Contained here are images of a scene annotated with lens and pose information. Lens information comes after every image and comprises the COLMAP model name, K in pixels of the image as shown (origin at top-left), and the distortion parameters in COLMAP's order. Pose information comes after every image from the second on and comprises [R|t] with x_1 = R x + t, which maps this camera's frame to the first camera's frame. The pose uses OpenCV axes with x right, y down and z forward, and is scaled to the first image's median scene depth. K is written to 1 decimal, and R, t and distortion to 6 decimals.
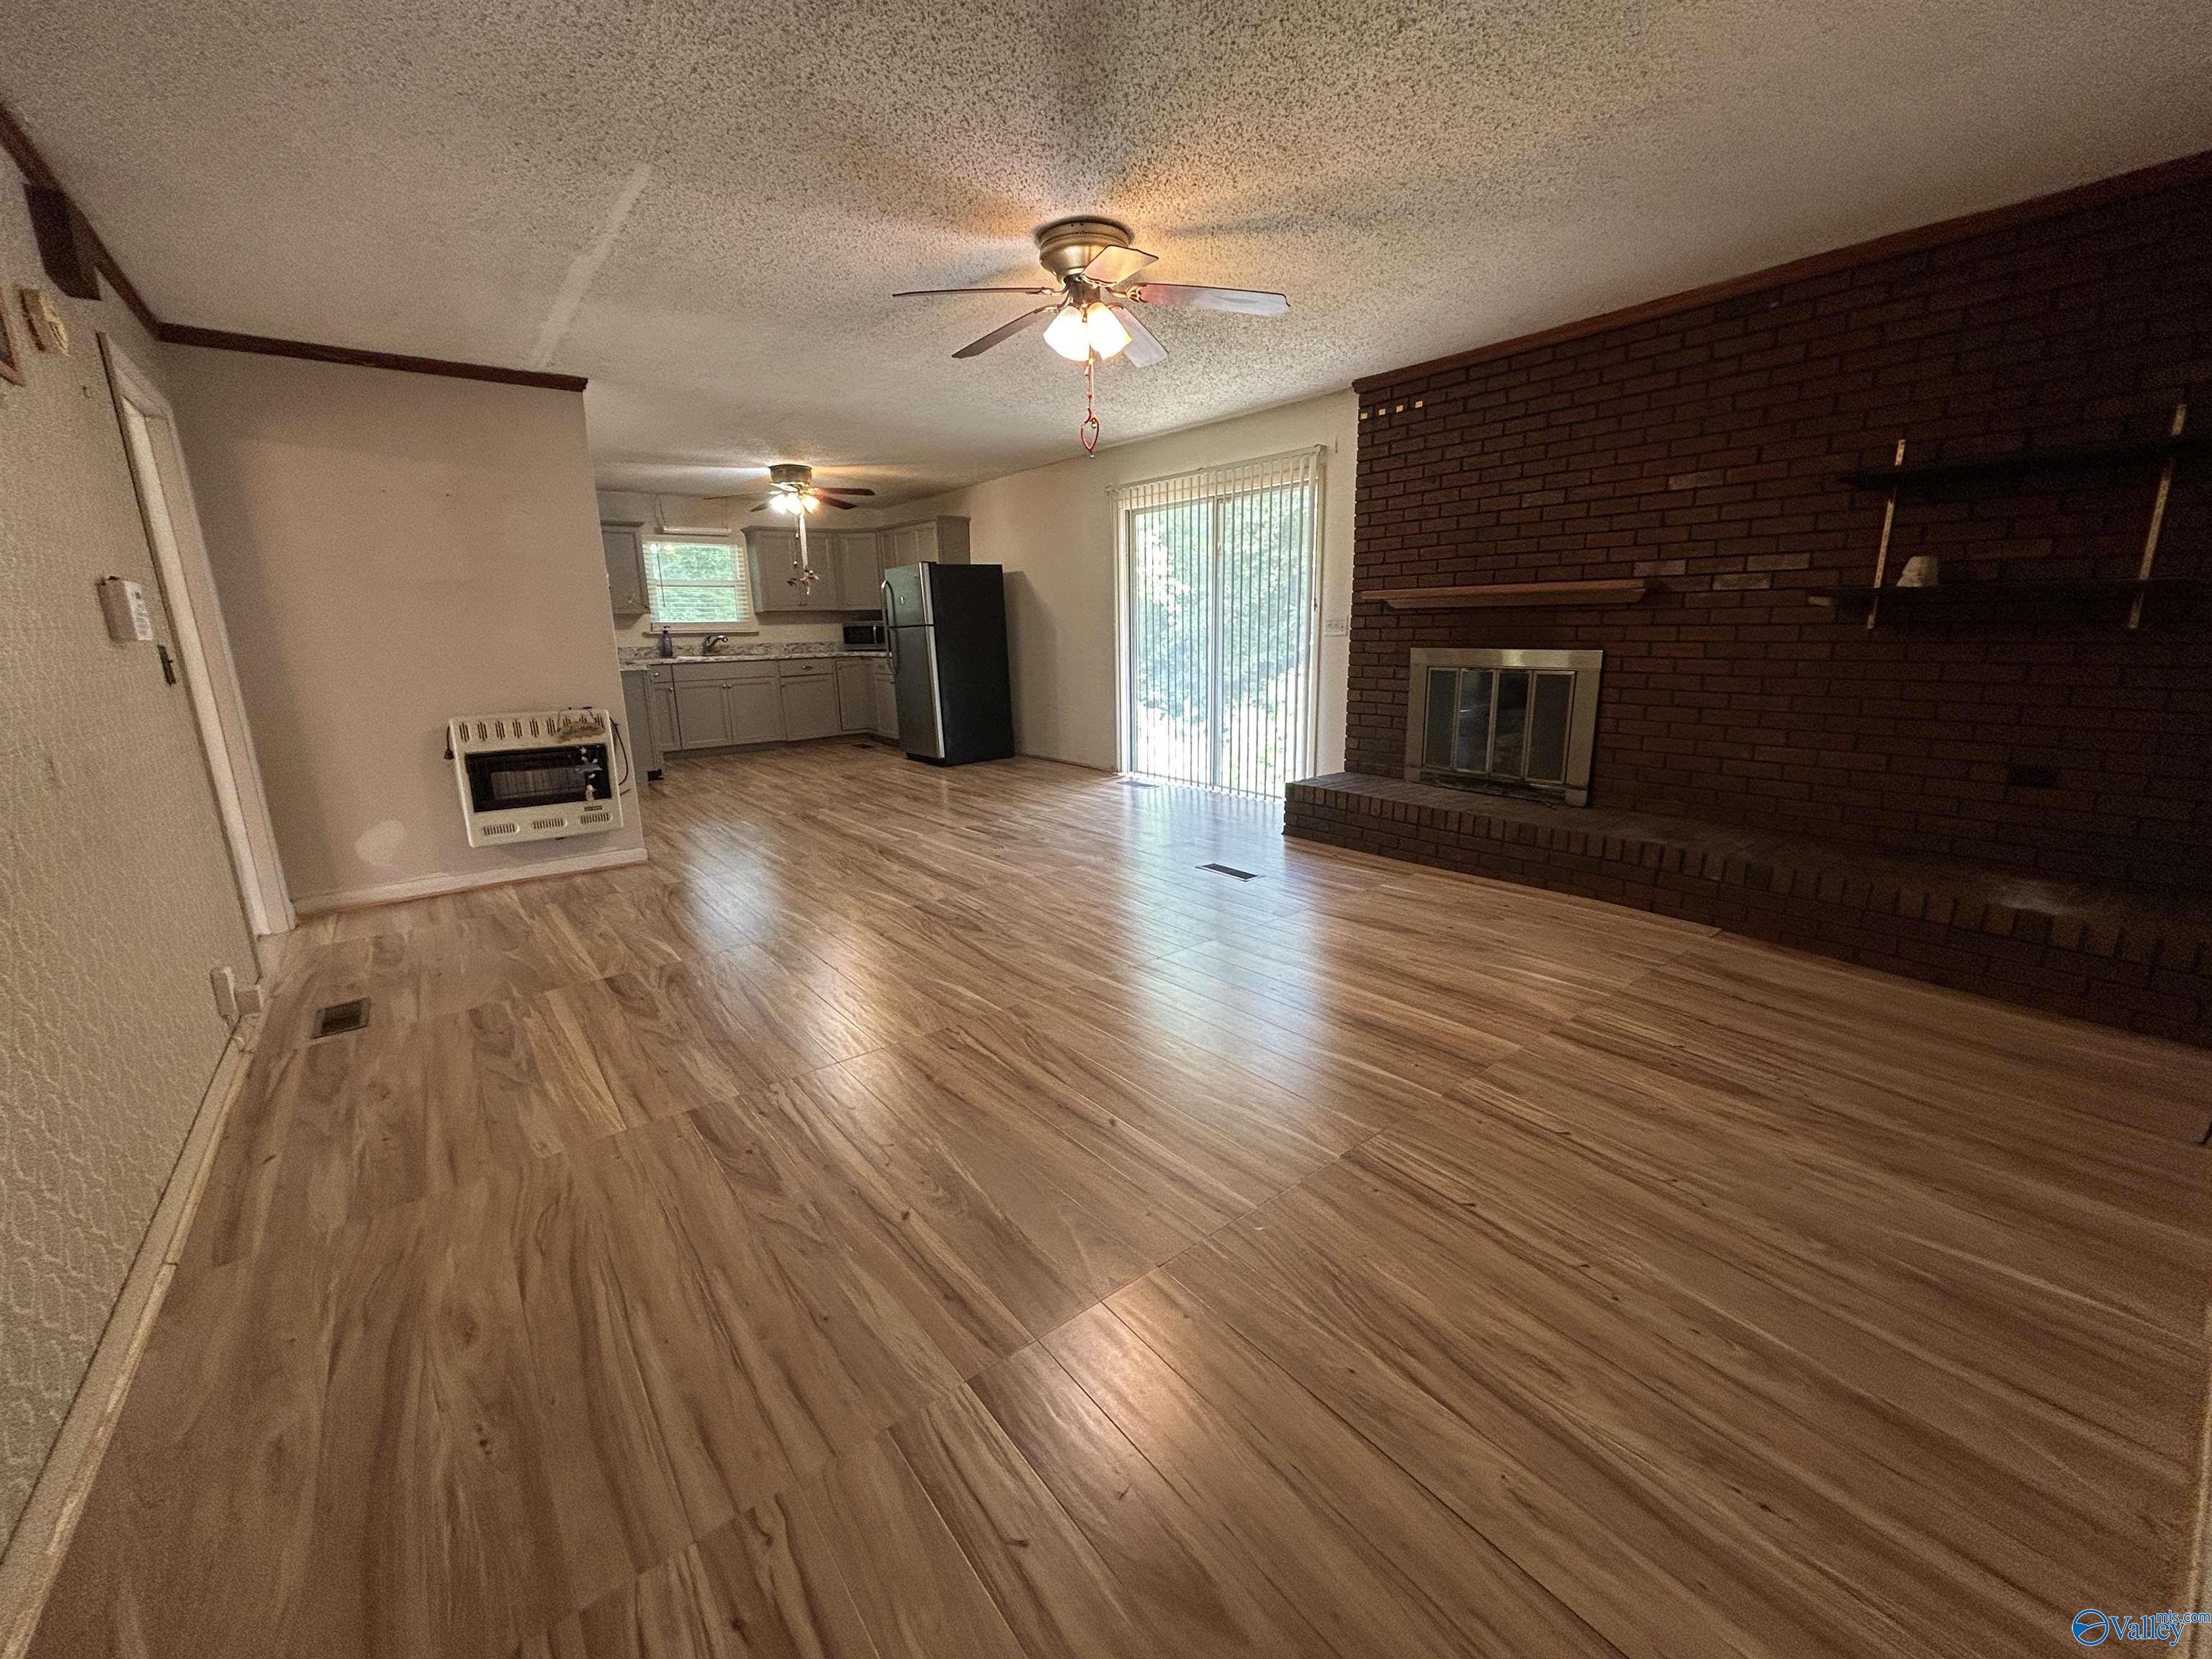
lens RADIAL K [[891.9, 0, 1106.0], [0, 891.9, 829.5], [0, 0, 1]] dist [-0.002721, 0.000842]
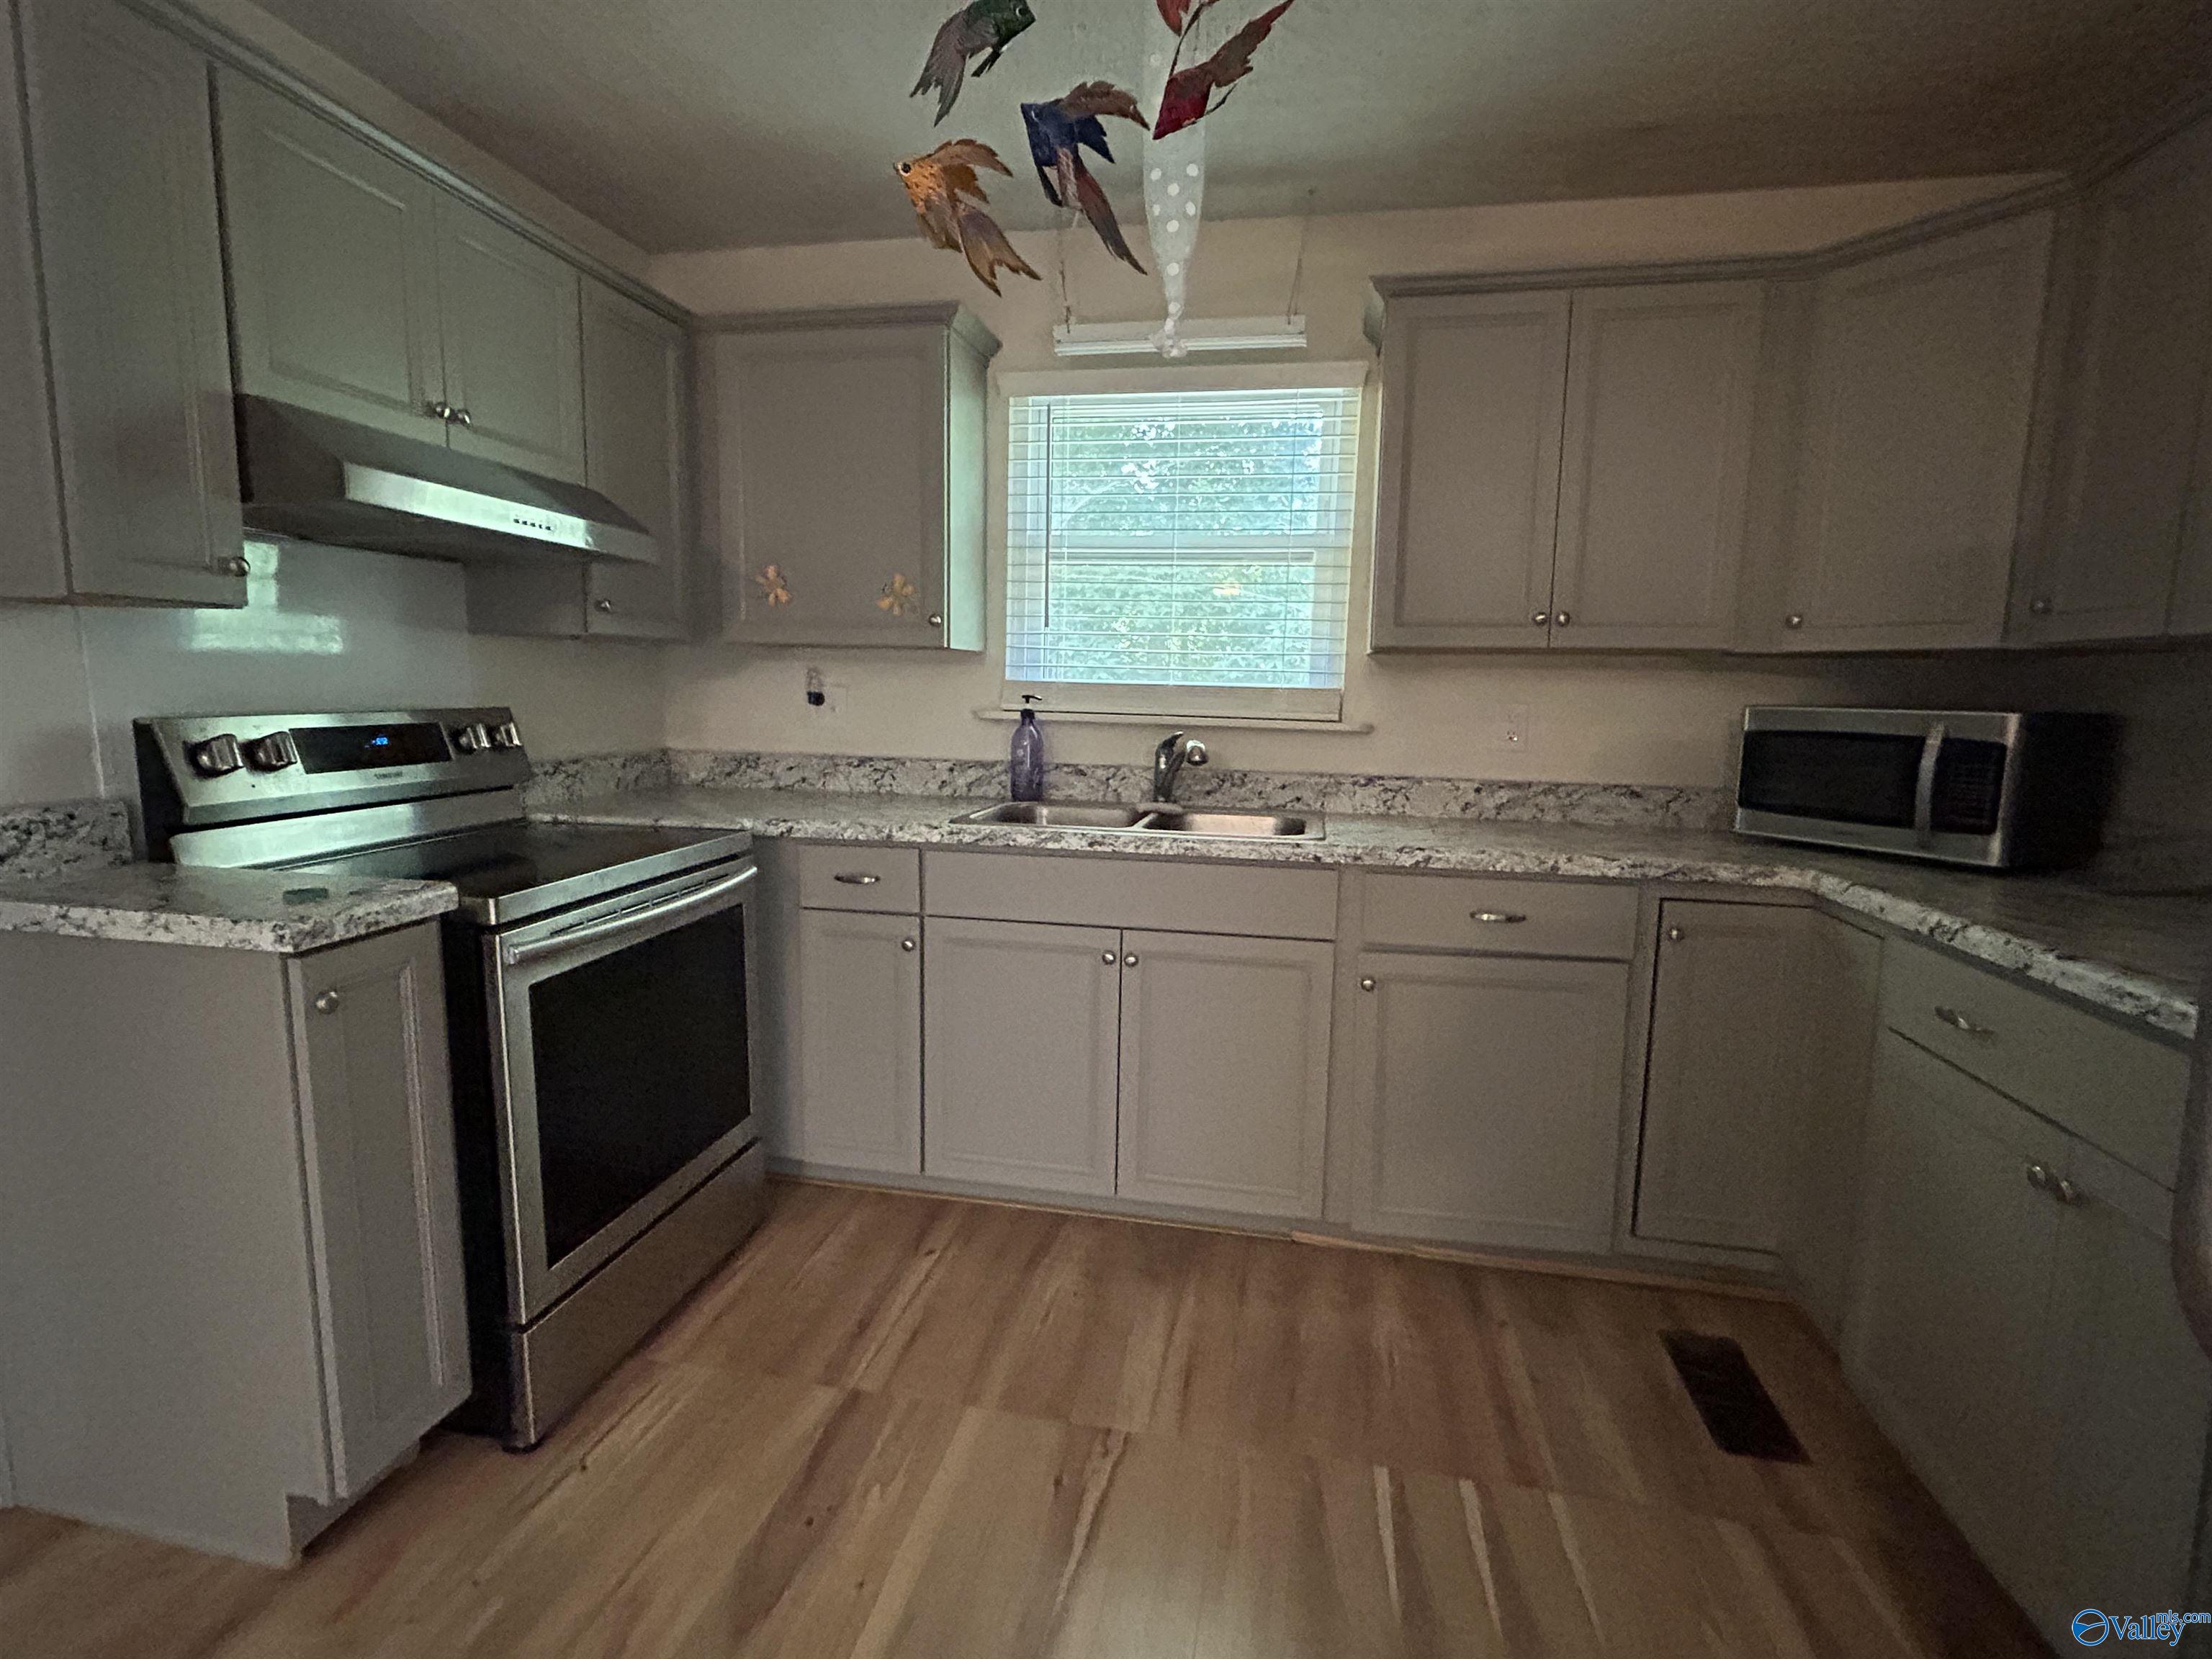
lens RADIAL K [[1049.7, 0, 1106.0], [0, 1049.7, 829.5], [0, 0, 1]] dist [-0.001413, 0.000080]
pose [[0.651129, 0.131391, -0.747508, -0.618791], [-0.202582, 0.979256, -0.004336, -0.518117], [0.731432, 0.154254, 0.664239, 2.193841]]
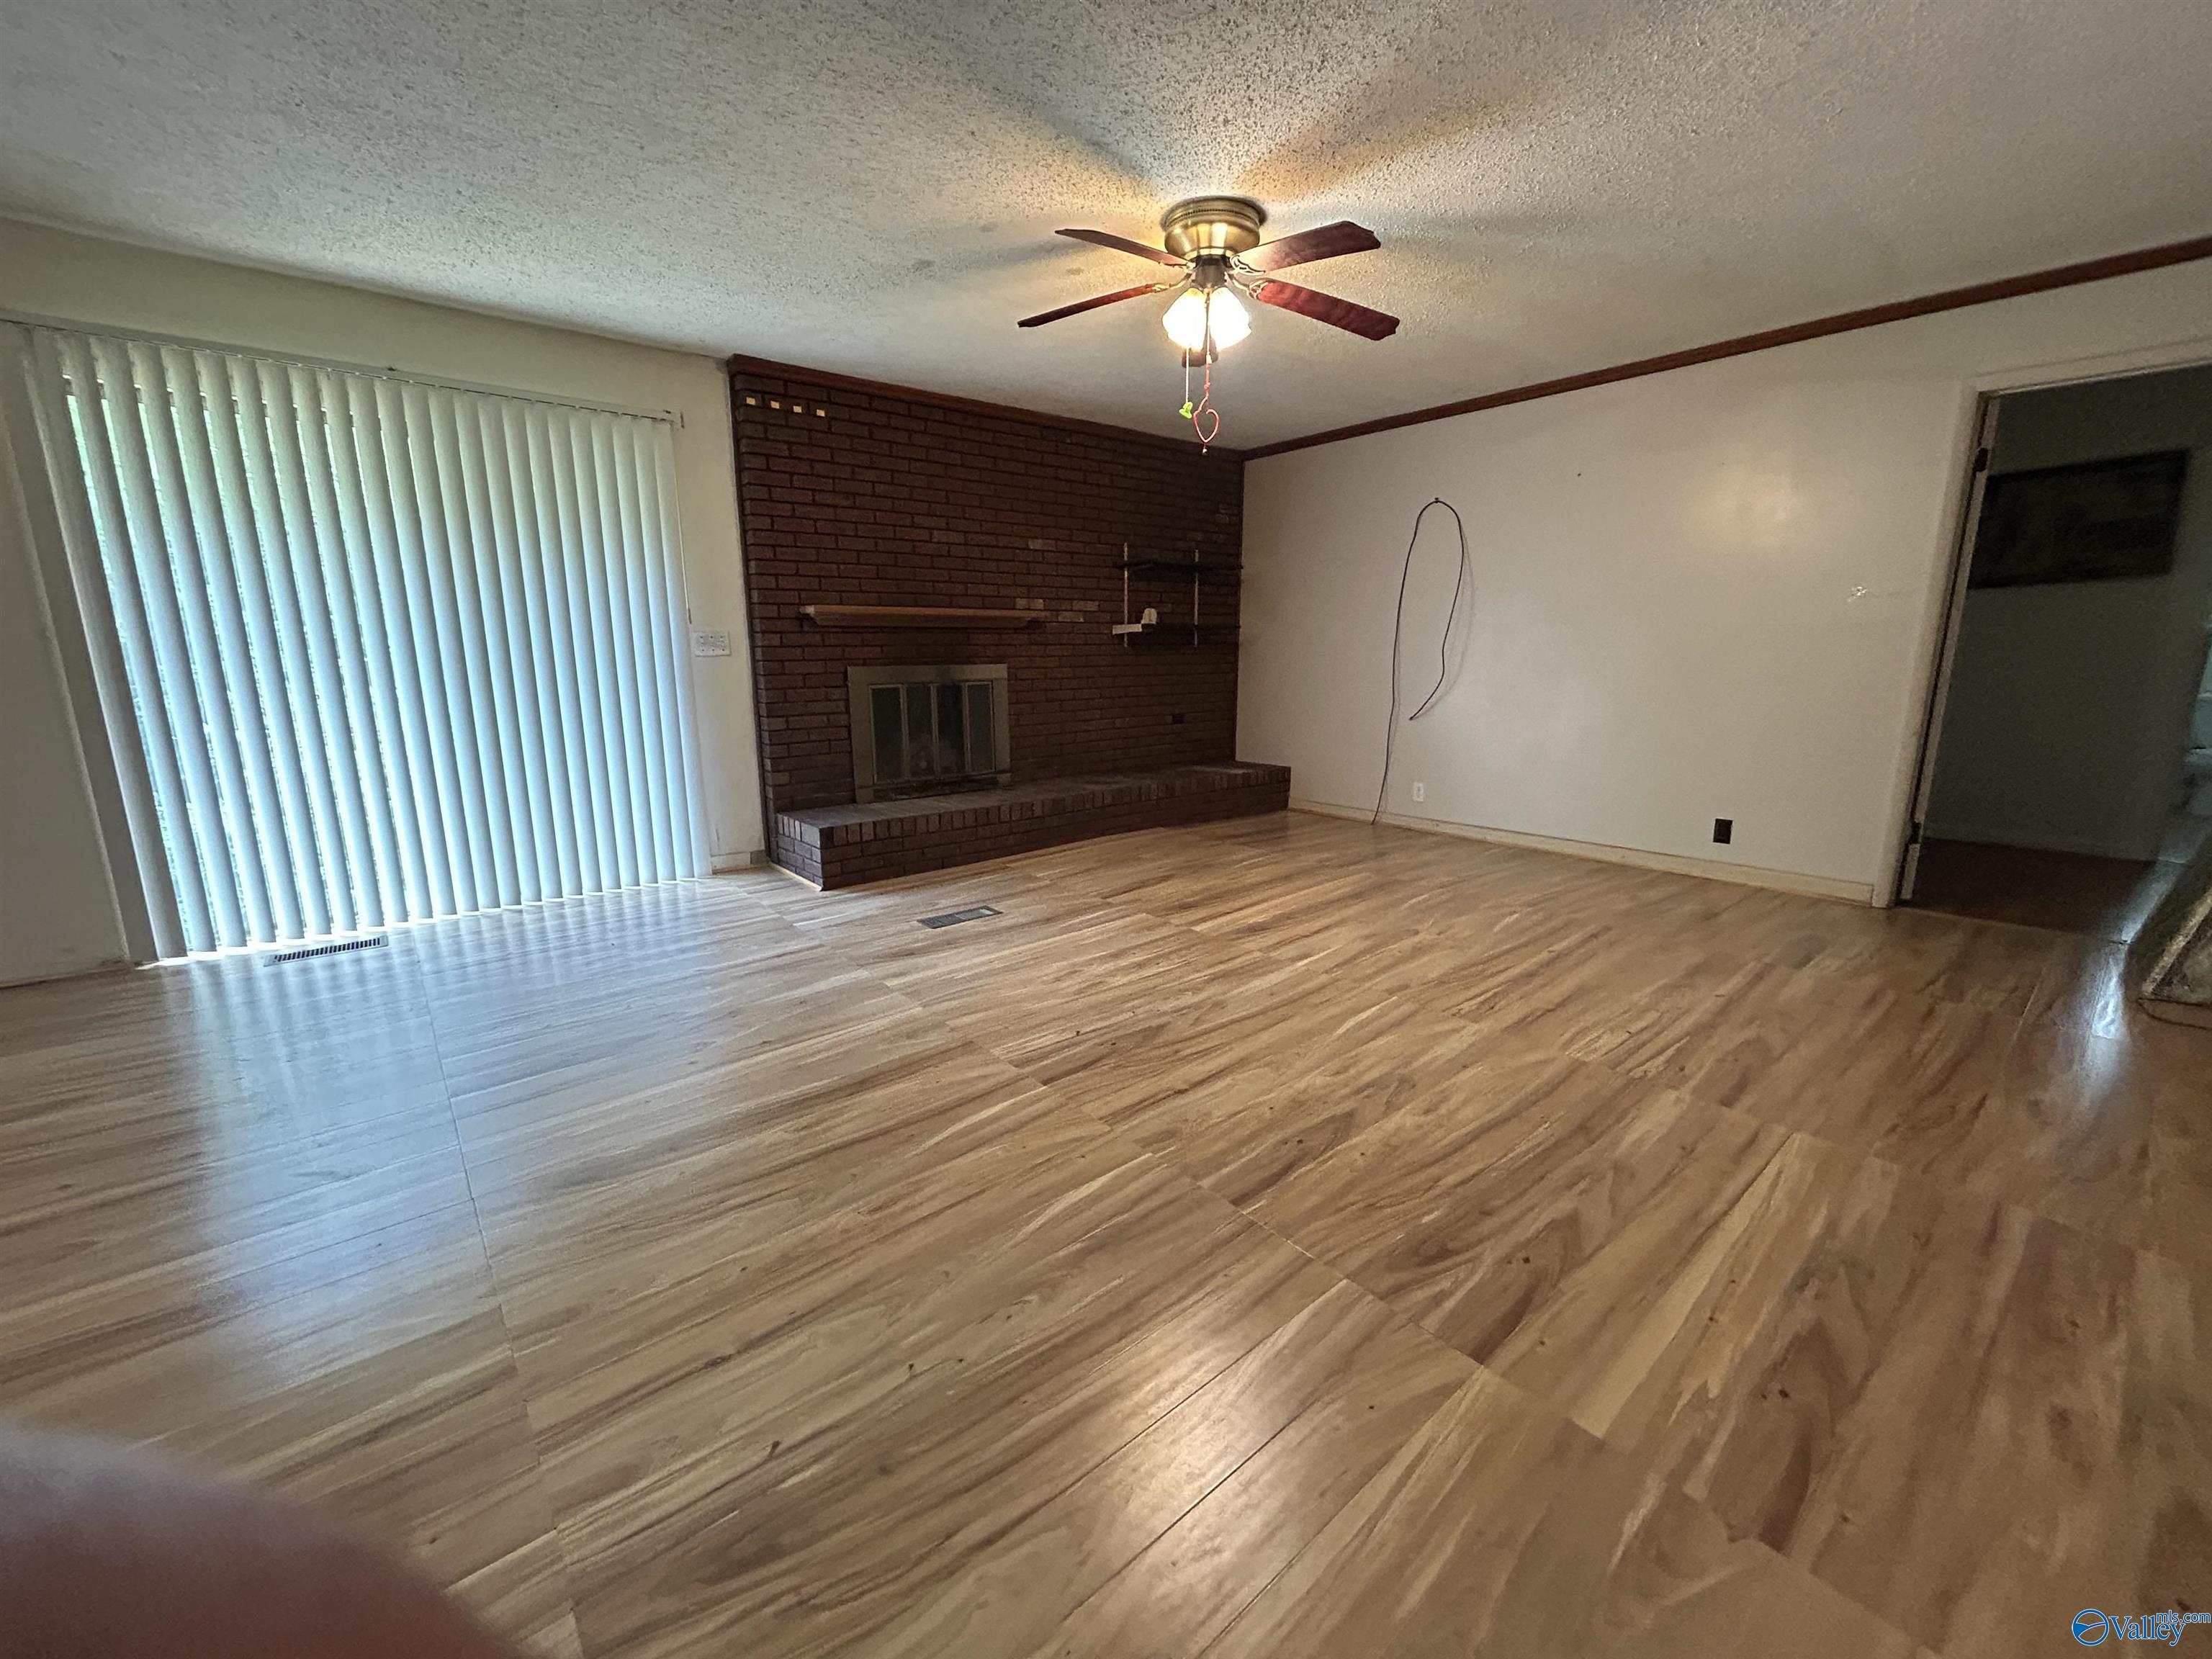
lens RADIAL K [[889.7, 0, 1106.0], [0, 889.7, 829.5], [0, 0, 1]] dist [-0.000053, 0.000727]
pose [[-0.032455, -0.185950, 0.982023, -0.972754], [0.232162, 0.954263, 0.188367, -0.228844], [-0.972136, 0.234102, 0.012200, 1.140184]]
